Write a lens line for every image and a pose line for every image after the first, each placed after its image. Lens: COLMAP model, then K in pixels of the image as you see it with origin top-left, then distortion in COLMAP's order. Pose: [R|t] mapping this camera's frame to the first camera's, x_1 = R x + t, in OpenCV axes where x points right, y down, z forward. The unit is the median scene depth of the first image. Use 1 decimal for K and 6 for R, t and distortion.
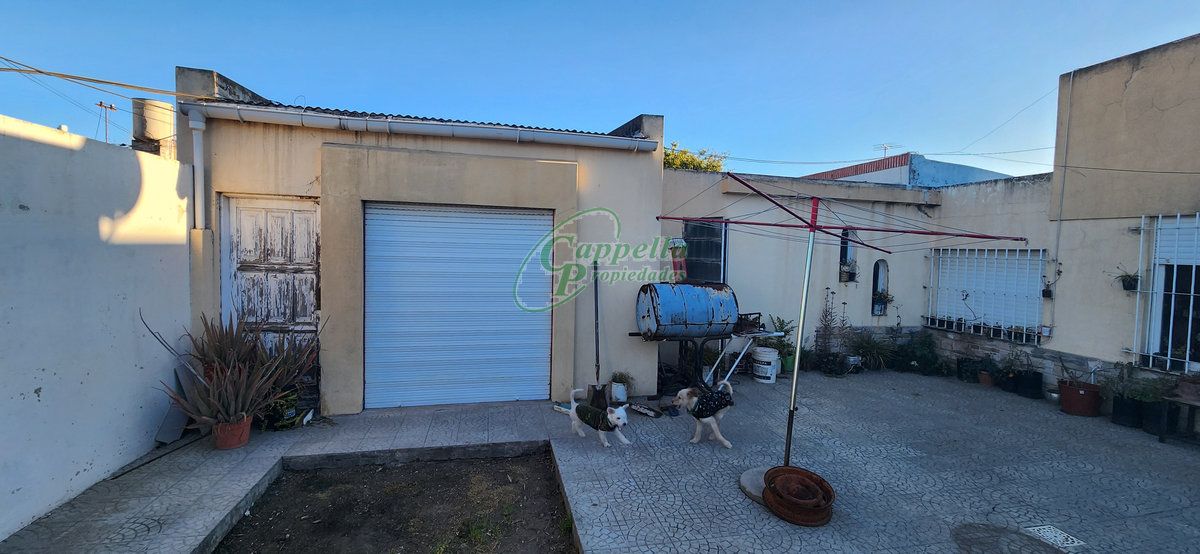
lens RADIAL K [[483.5, 0, 599.9], [0, 483.5, 268.7], [0, 0, 1]] dist [0.001507, -0.000090]
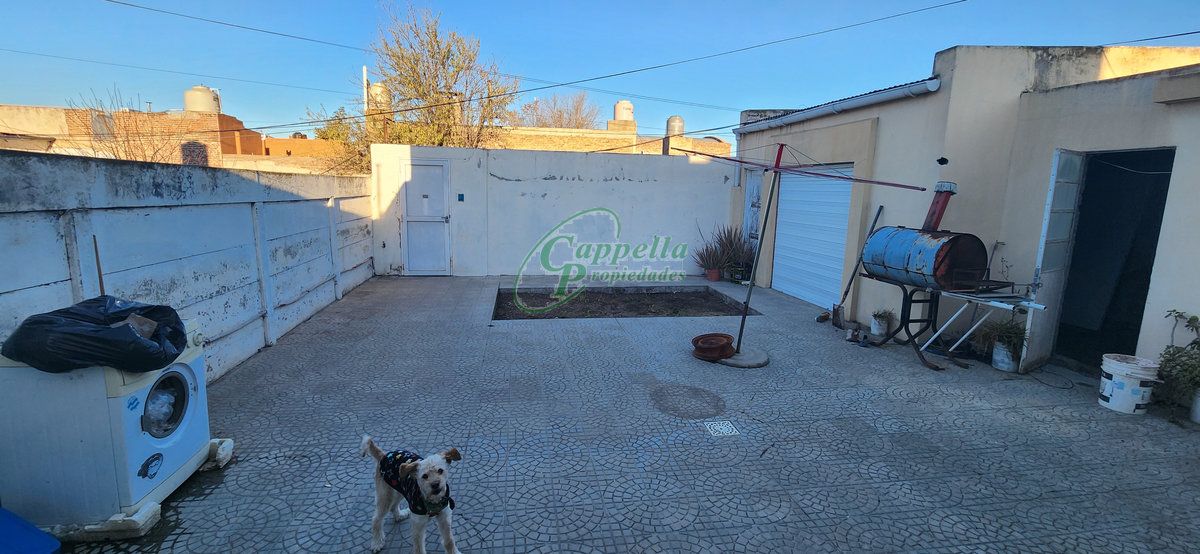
lens RADIAL K [[483.5, 0, 599.9], [0, 483.5, 268.7], [0, 0, 1]] dist [0.001507, -0.000090]
pose [[-0.044010, 0.138203, -0.989426, 1.086271], [-0.070137, 0.987514, 0.141056, 0.015626], [0.996566, 0.075603, -0.033767, 0.379706]]
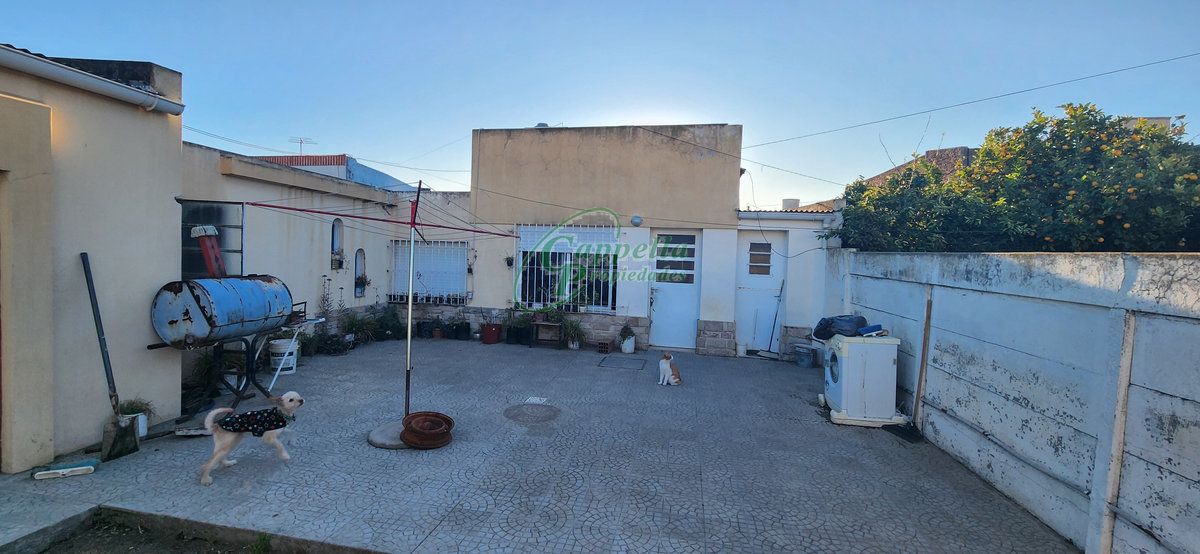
lens RADIAL K [[481.7, 0, 583.7], [0, 481.7, 274.1], [0, 0, 1]] dist [0.000369, -0.000108]
pose [[0.407596, -0.051379, 0.911716, -0.332826], [0.019047, 0.998677, 0.047765, -0.004410], [-0.912964, -0.002104, 0.408036, 0.047423]]
